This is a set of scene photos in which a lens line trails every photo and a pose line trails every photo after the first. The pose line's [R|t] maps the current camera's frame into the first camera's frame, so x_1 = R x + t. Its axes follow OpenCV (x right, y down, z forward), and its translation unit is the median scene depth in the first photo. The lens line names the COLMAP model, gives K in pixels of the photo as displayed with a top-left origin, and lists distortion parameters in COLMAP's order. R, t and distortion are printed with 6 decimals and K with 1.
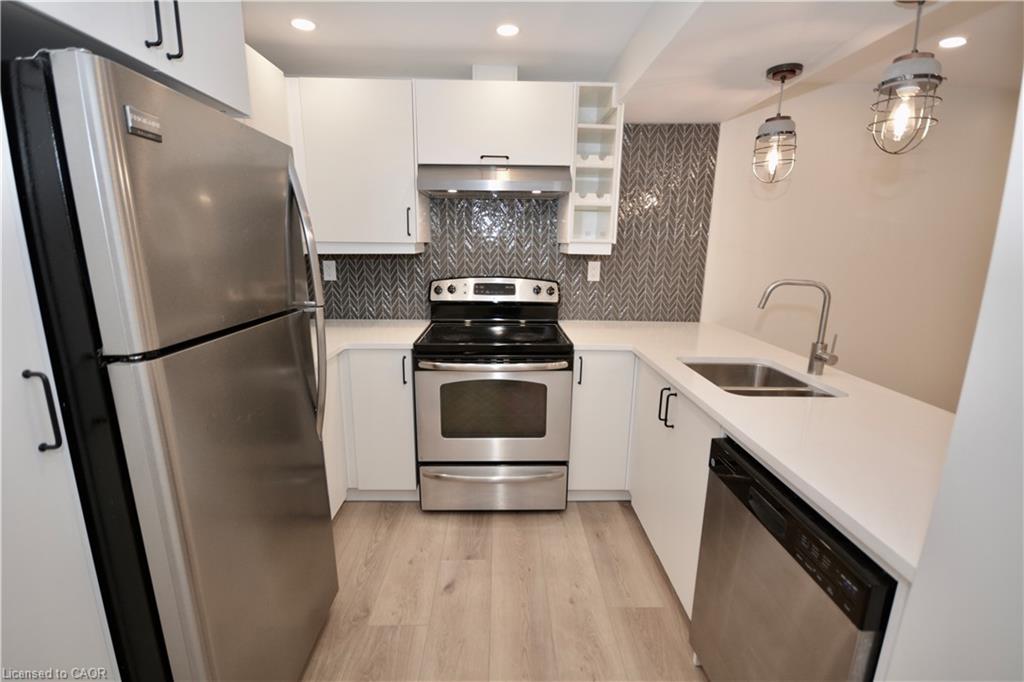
lens RADIAL K [[448.6, 0, 512.0], [0, 448.6, 341.0], [0, 0, 1]] dist [-0.001416, -0.000008]
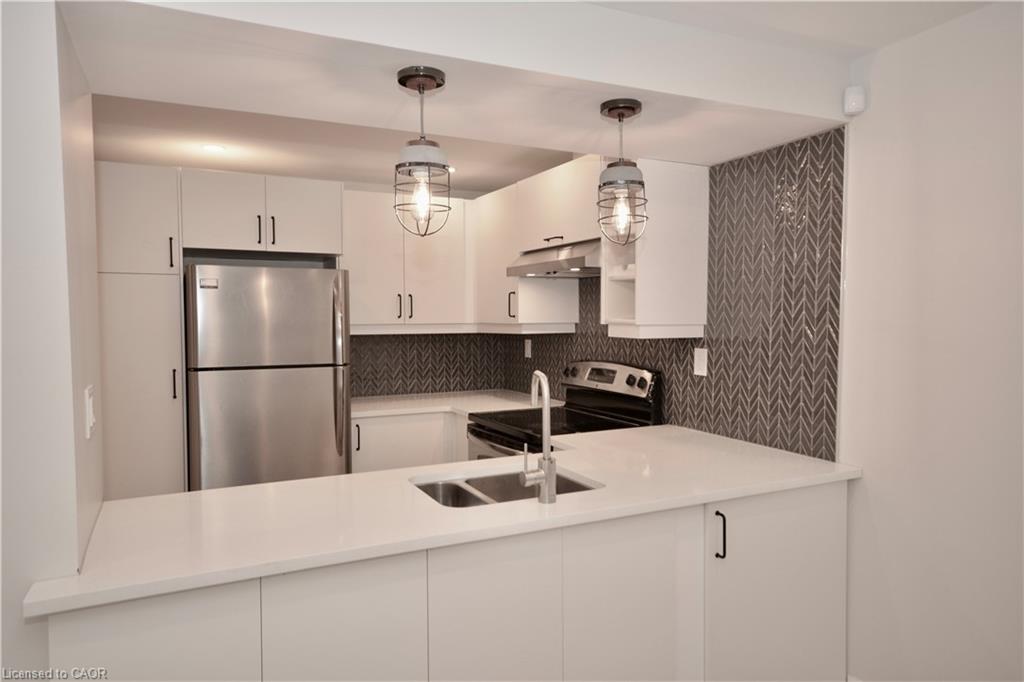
lens RADIAL K [[670.5, 0, 512.0], [0, 670.5, 341.0], [0, 0, 1]] dist [0.026250, 0.000374]
pose [[0.429516, 0.022256, -0.902785, 1.071910], [-0.186365, 0.980361, -0.064498, -0.065222], [0.883620, 0.195951, 0.425229, 0.283291]]
